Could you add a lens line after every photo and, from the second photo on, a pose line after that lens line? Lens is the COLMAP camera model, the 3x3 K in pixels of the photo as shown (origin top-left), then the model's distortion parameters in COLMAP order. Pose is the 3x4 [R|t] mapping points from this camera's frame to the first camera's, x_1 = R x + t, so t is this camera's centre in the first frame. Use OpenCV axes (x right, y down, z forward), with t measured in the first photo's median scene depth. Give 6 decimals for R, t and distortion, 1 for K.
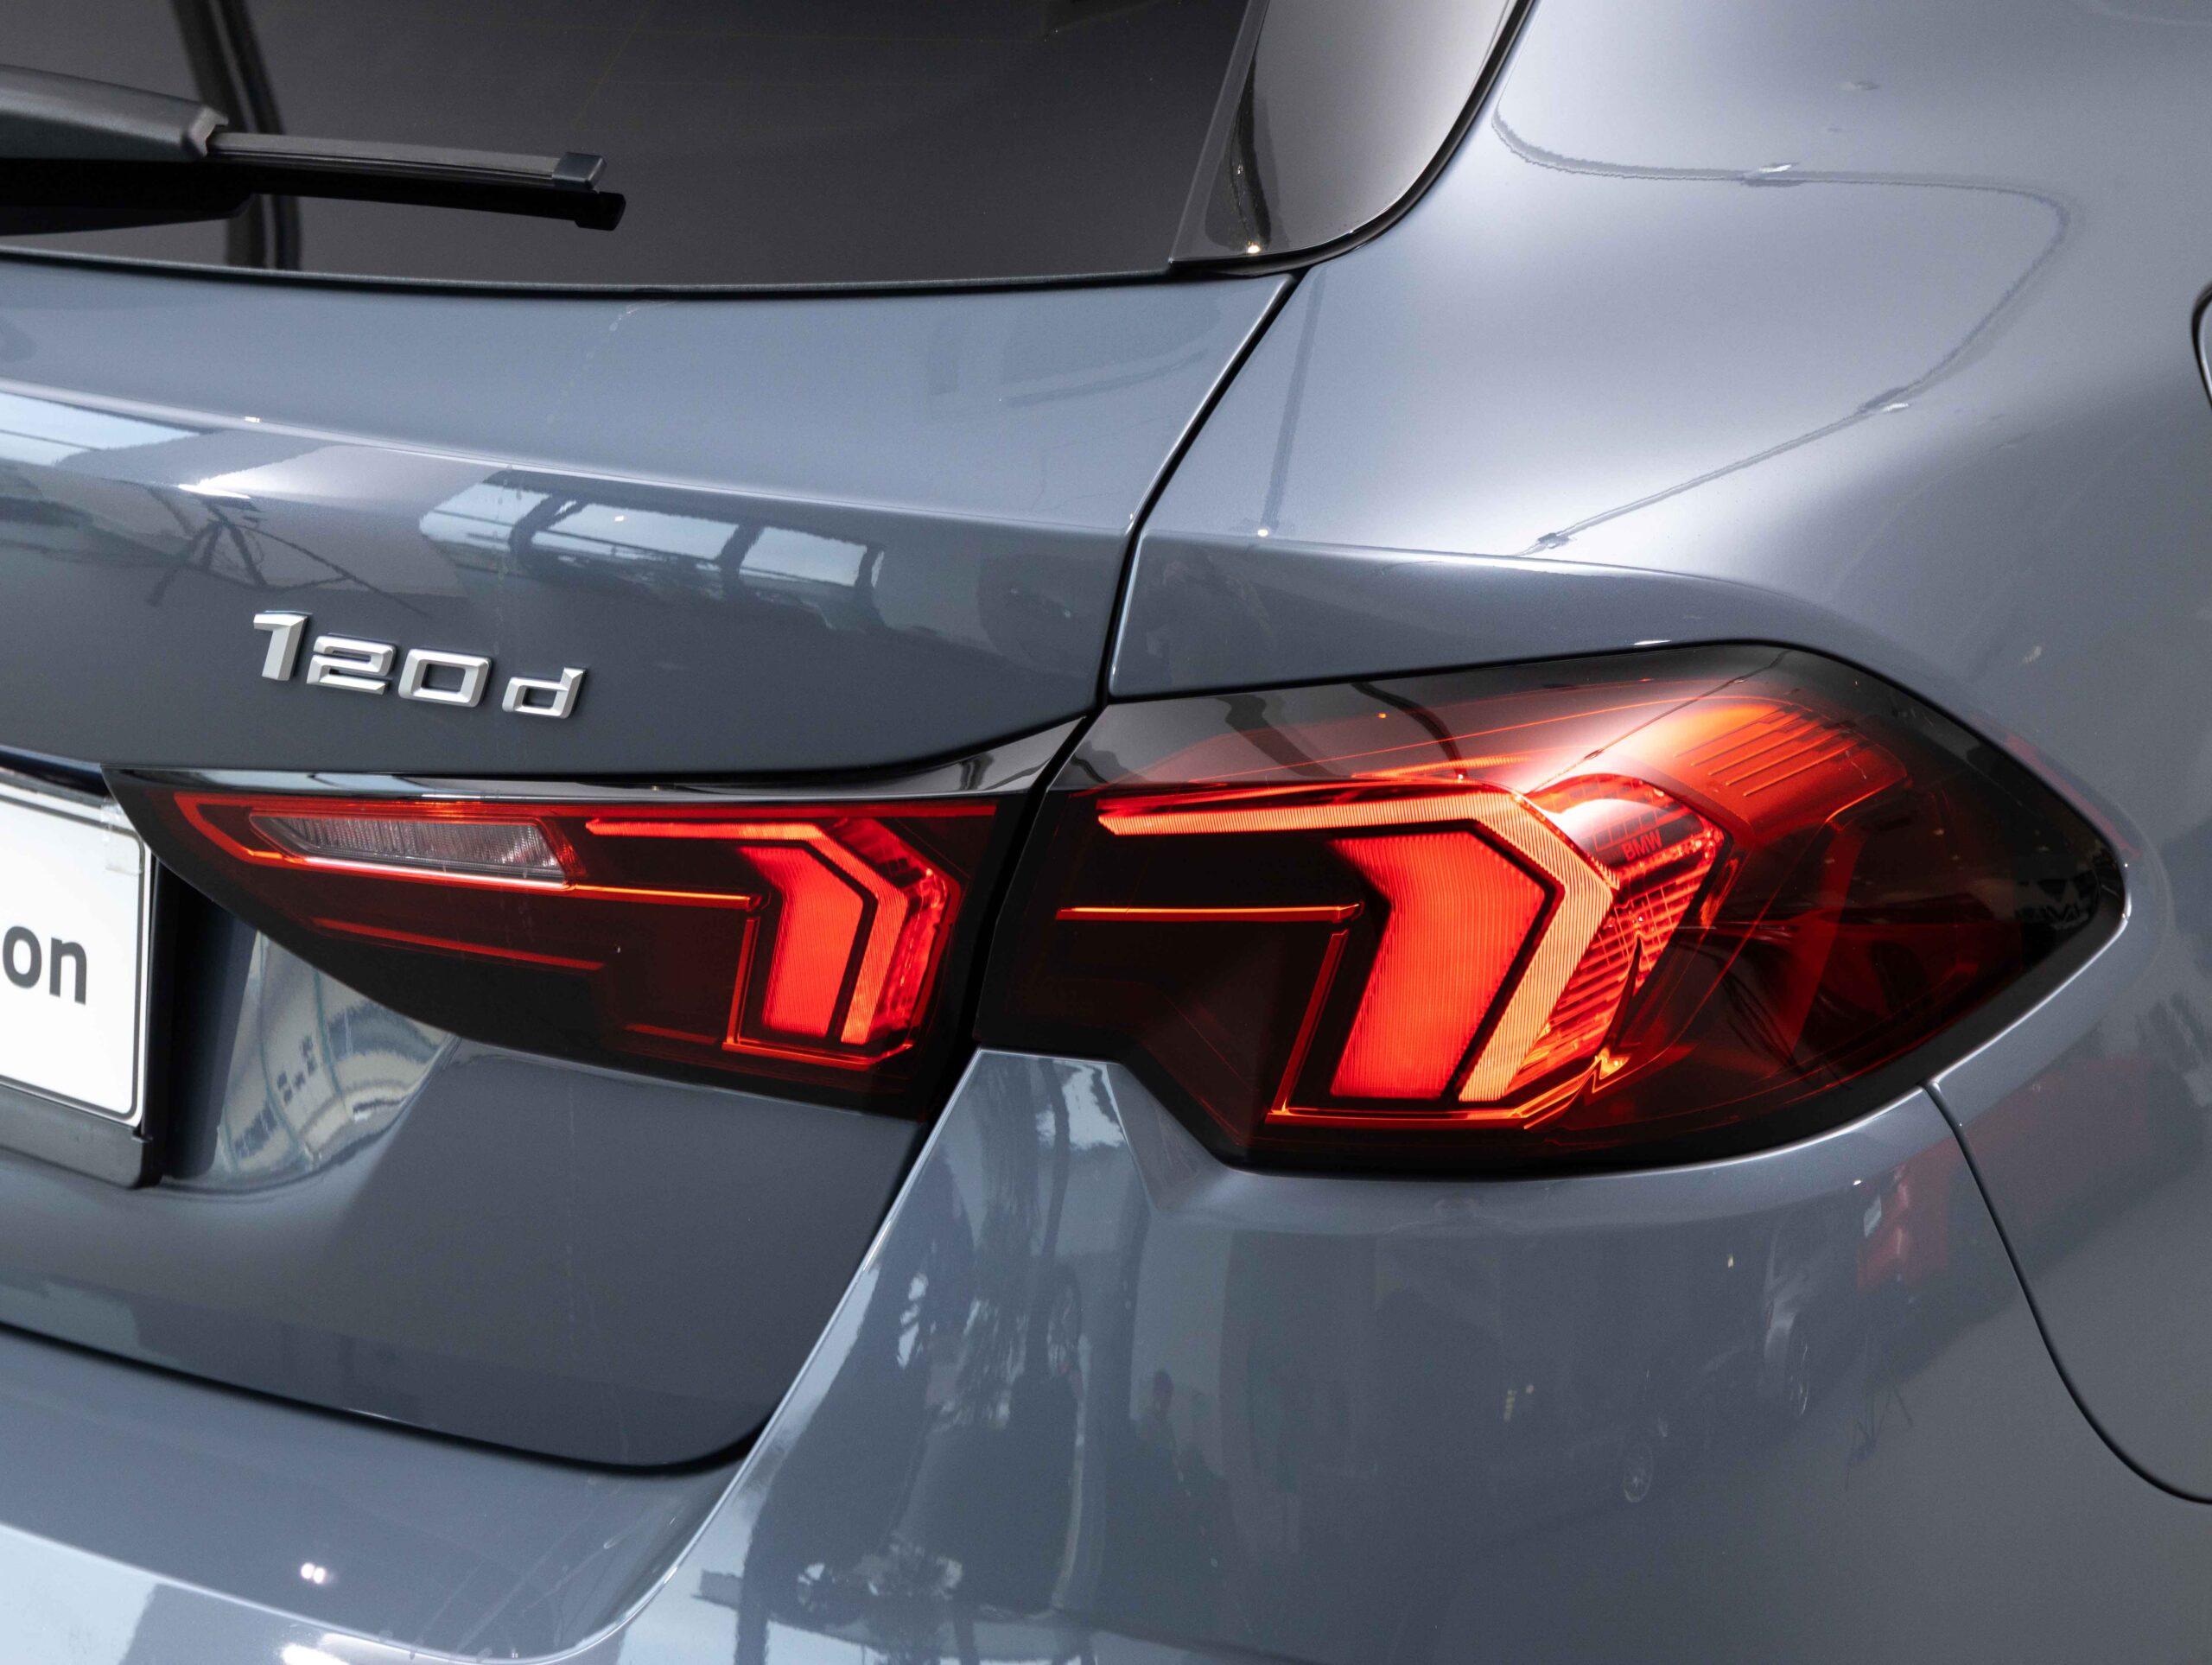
lens RADIAL K [[4355.3, 0, 1106.0], [0, 4355.3, 832.5], [0, 0, 1]] dist [-0.169619, 0.279970]
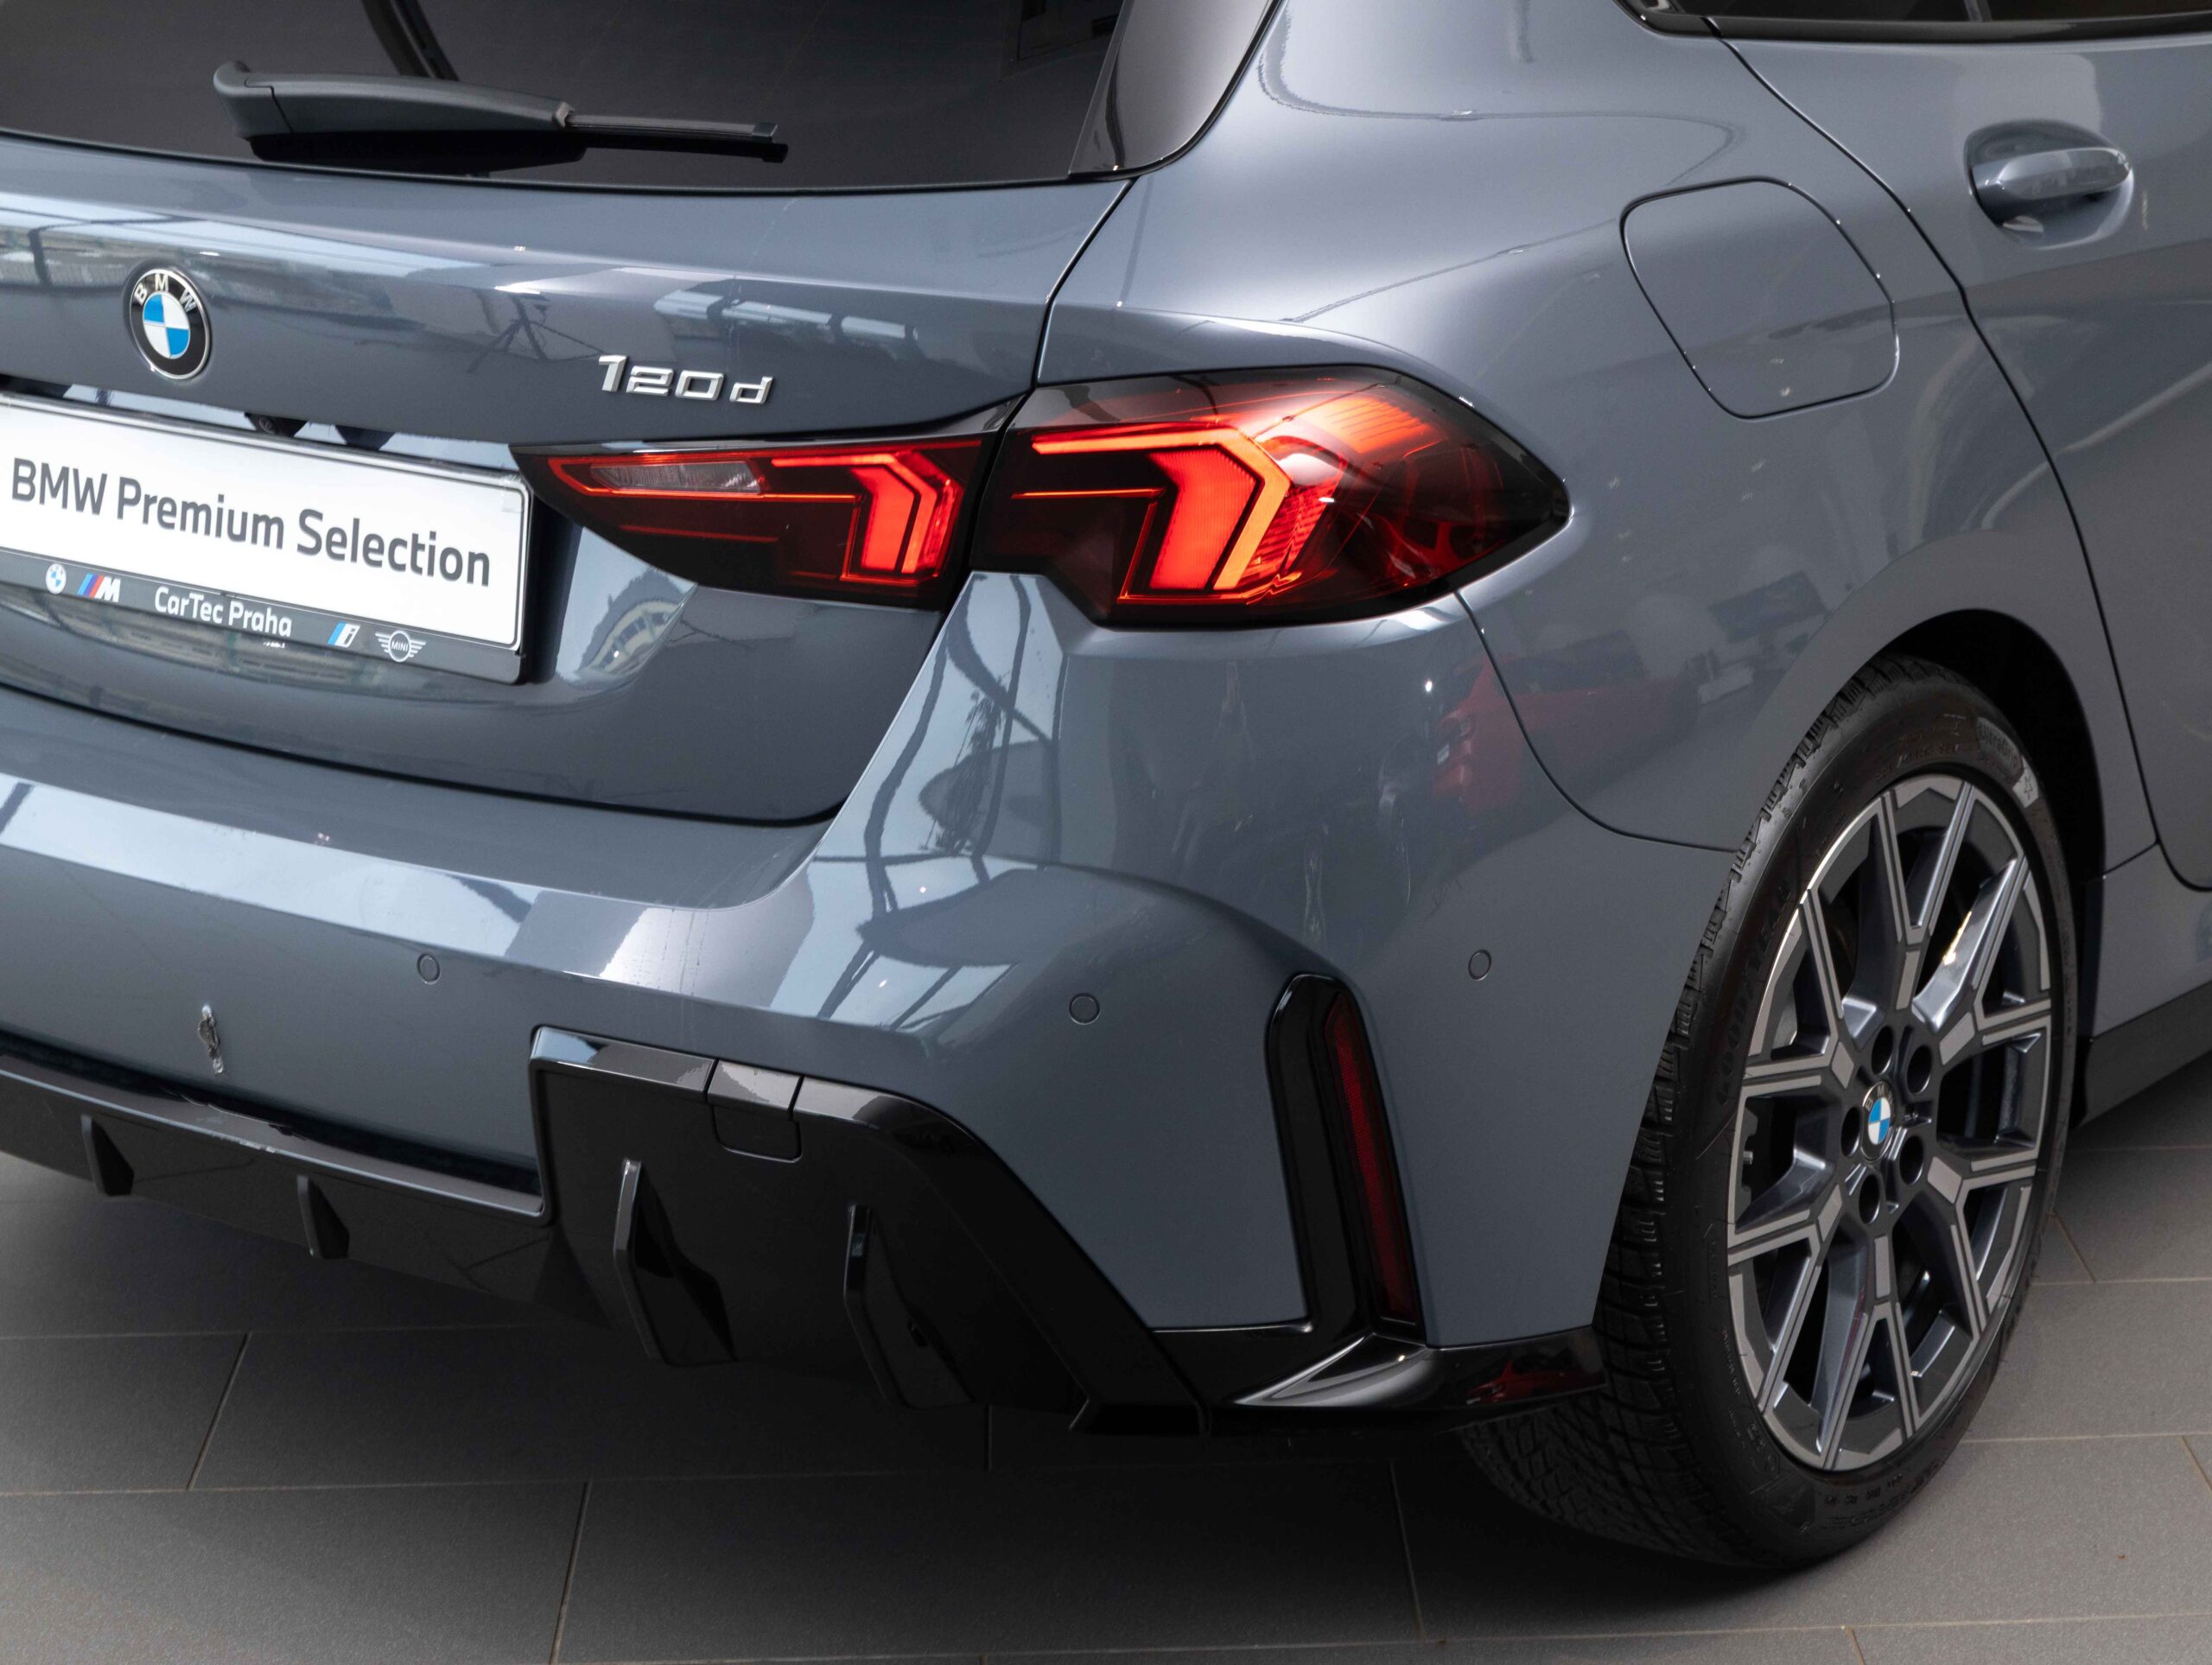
lens RADIAL K [[4355.3, 0, 1106.0], [0, 4355.3, 832.5], [0, 0, 1]] dist [-0.169619, 0.279970]
pose [[0.999990, -0.002066, 0.003864, 0.023039], [0.002184, 0.999520, -0.030888, 0.226463], [-0.003798, 0.030896, 0.999515, -0.952161]]
